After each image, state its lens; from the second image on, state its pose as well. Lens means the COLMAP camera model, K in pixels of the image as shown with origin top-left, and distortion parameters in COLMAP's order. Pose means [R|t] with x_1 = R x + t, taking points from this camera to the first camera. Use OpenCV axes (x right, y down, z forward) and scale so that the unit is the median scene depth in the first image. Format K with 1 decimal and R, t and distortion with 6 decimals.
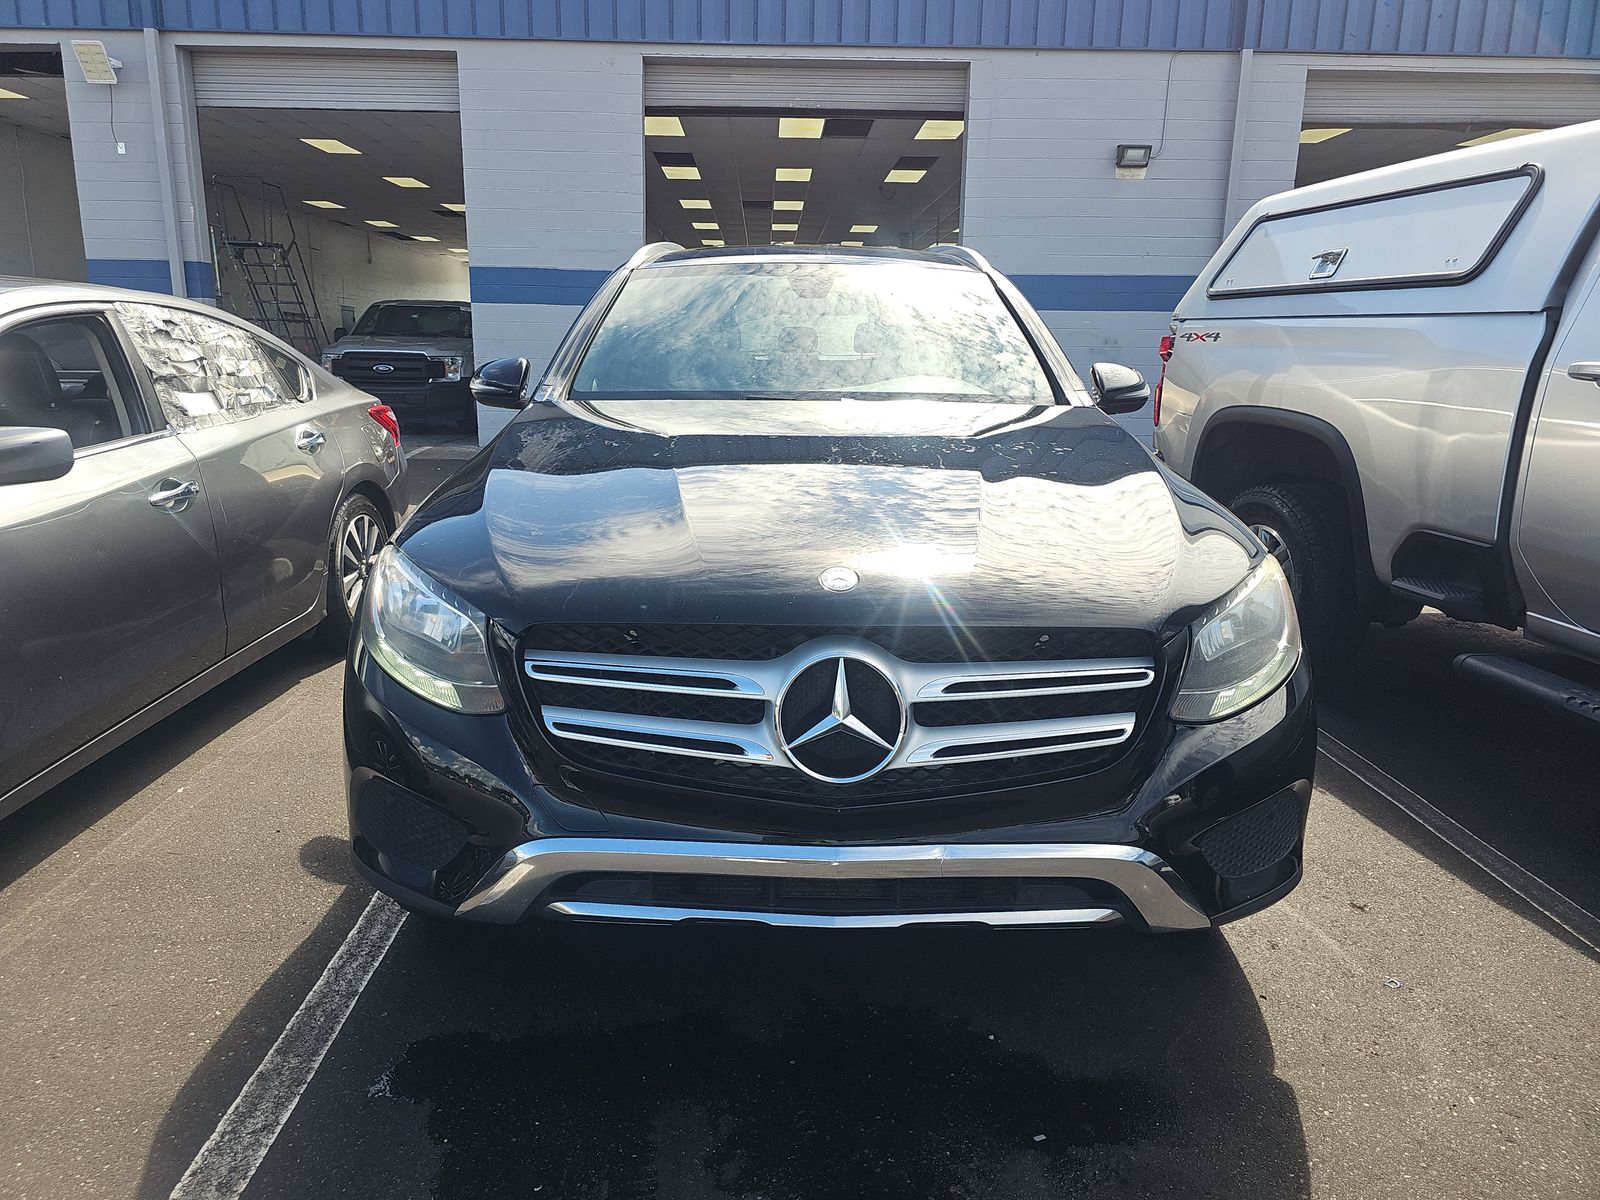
lens RADIAL K [[1056.5, 0, 789.9], [0, 1056.5, 592.8], [0, 0, 1]] dist [0.049400, -0.040733]
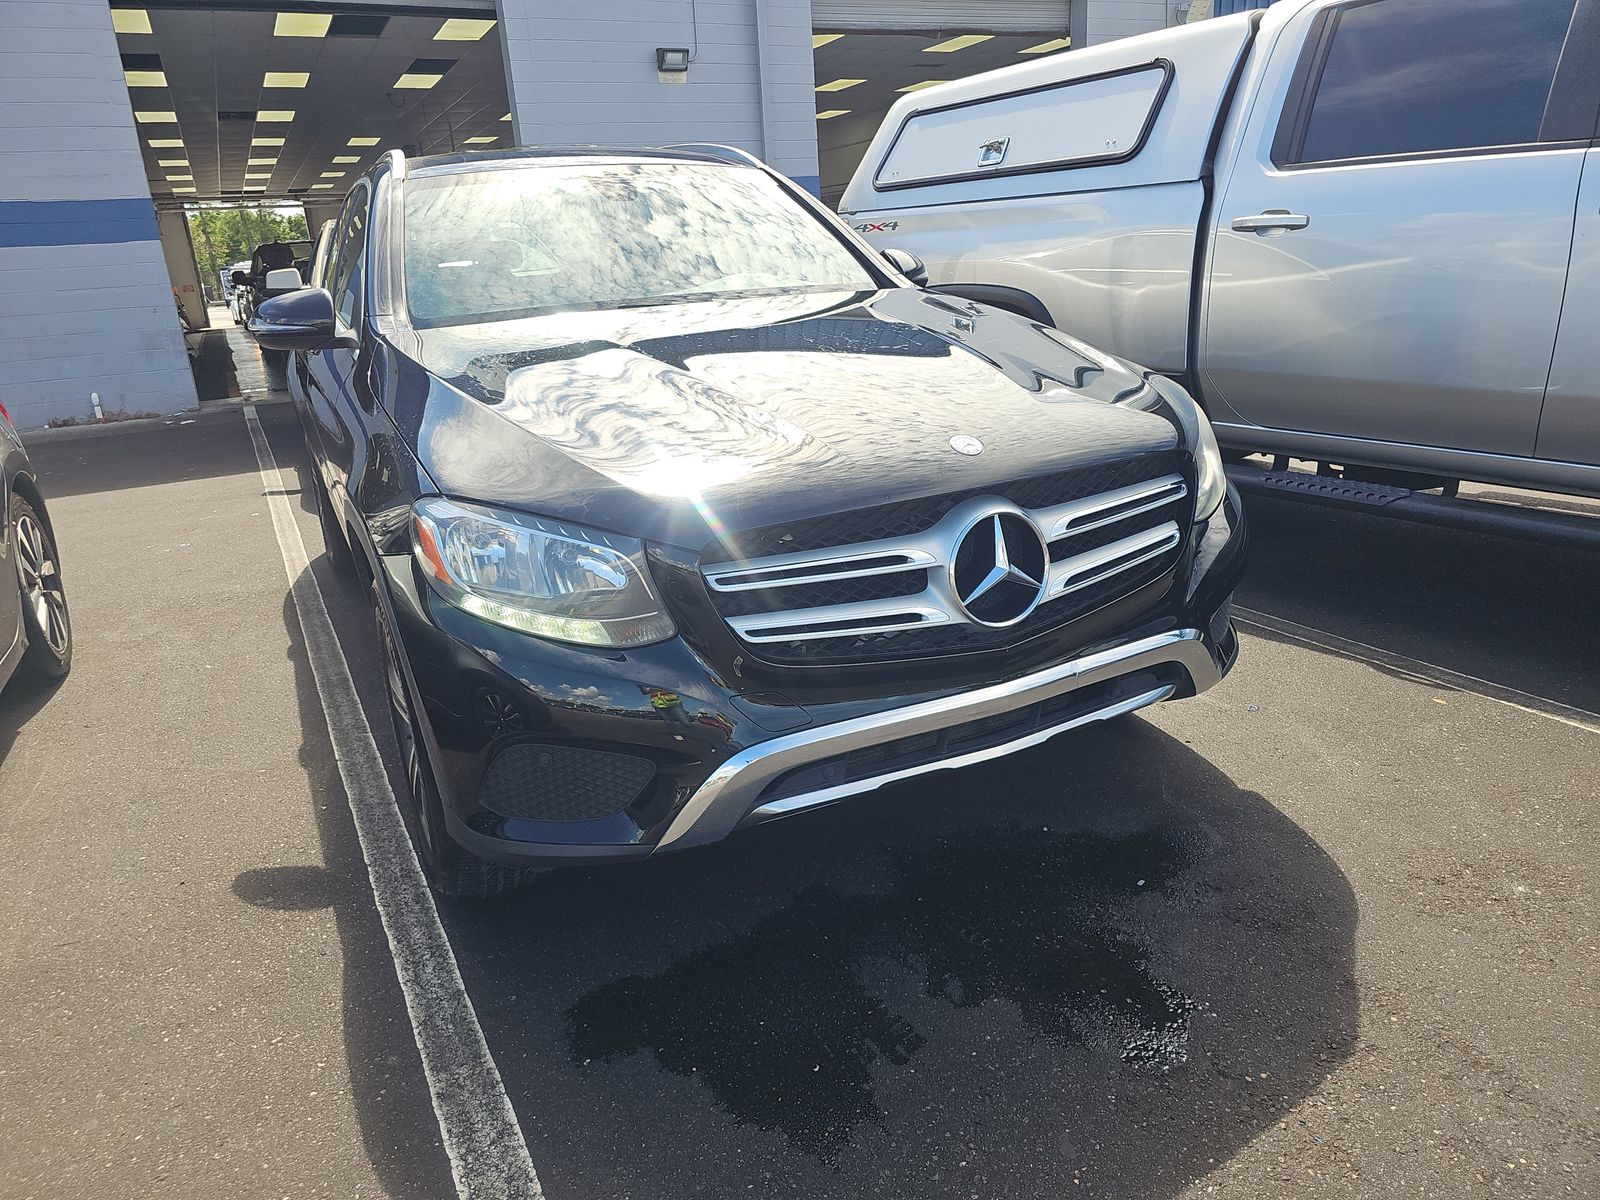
lens RADIAL K [[1056.5, 0, 789.9], [0, 1056.5, 592.8], [0, 0, 1]] dist [0.049400, -0.040733]
pose [[0.893923, -0.202461, 0.399889, -0.291828], [0.173147, 0.978896, 0.108550, -0.006901], [-0.413426, -0.027796, 0.910113, 0.039959]]
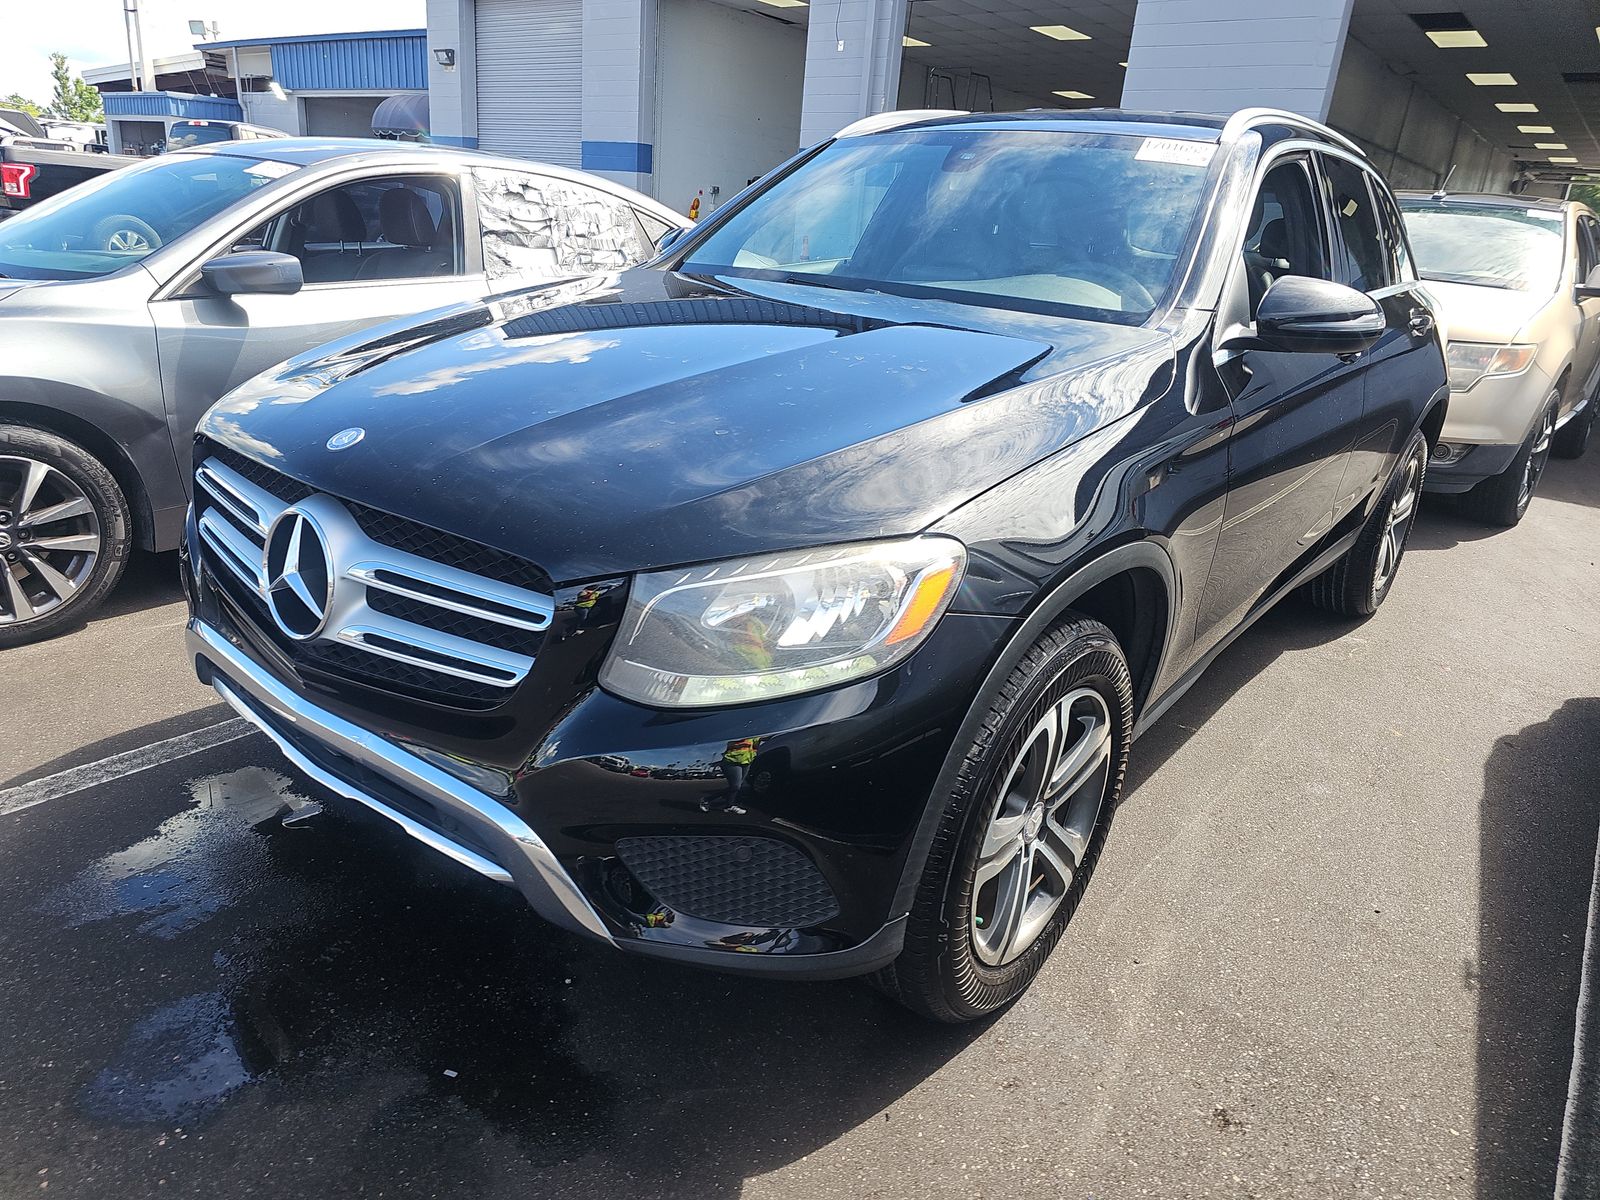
lens RADIAL K [[1072.2, 0, 800.0], [0, 1072.2, 600.0], [0, 0, 1]] dist [0.052065, -0.047559]
pose [[0.763594, 0.252998, -0.594068, 0.505542], [-0.201489, 0.967463, 0.153030, -0.053113], [0.613455, 0.002845, 0.789725, 0.238752]]
